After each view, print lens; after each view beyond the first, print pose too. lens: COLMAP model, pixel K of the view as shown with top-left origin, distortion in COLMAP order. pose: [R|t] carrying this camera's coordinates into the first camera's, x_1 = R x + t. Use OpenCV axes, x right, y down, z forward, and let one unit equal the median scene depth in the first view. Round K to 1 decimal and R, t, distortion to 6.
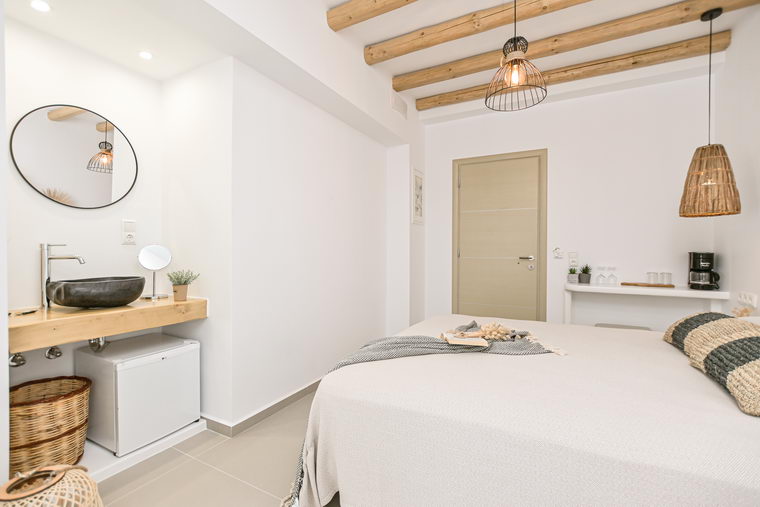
lens RADIAL K [[341.7, 0, 382.1], [0, 341.7, 254.4], [0, 0, 1]] dist [-0.005344, 0.001446]
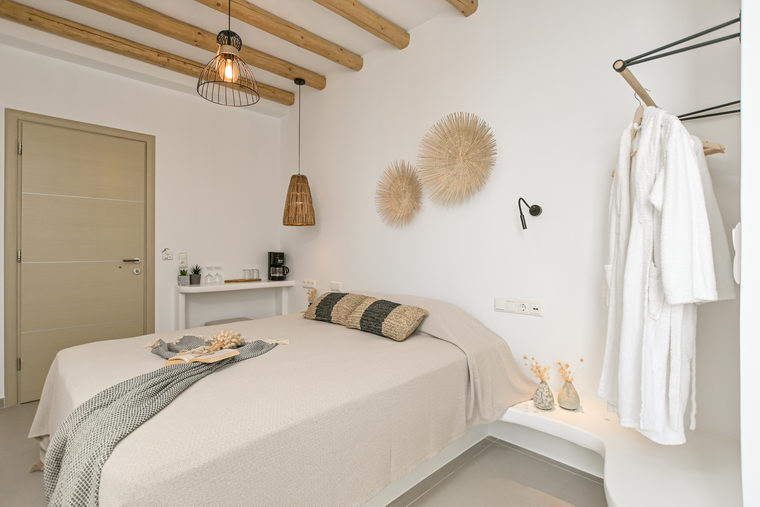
lens RADIAL K [[373.3, 0, 380.8], [0, 373.3, 251.8], [0, 0, 1]] dist [0.003685, 0.000162]
pose [[0.310019, -0.007150, 0.950703, -0.298476], [0.013545, 0.999903, 0.003103, -0.006065], [-0.950634, 0.011915, 0.310086, 0.167251]]
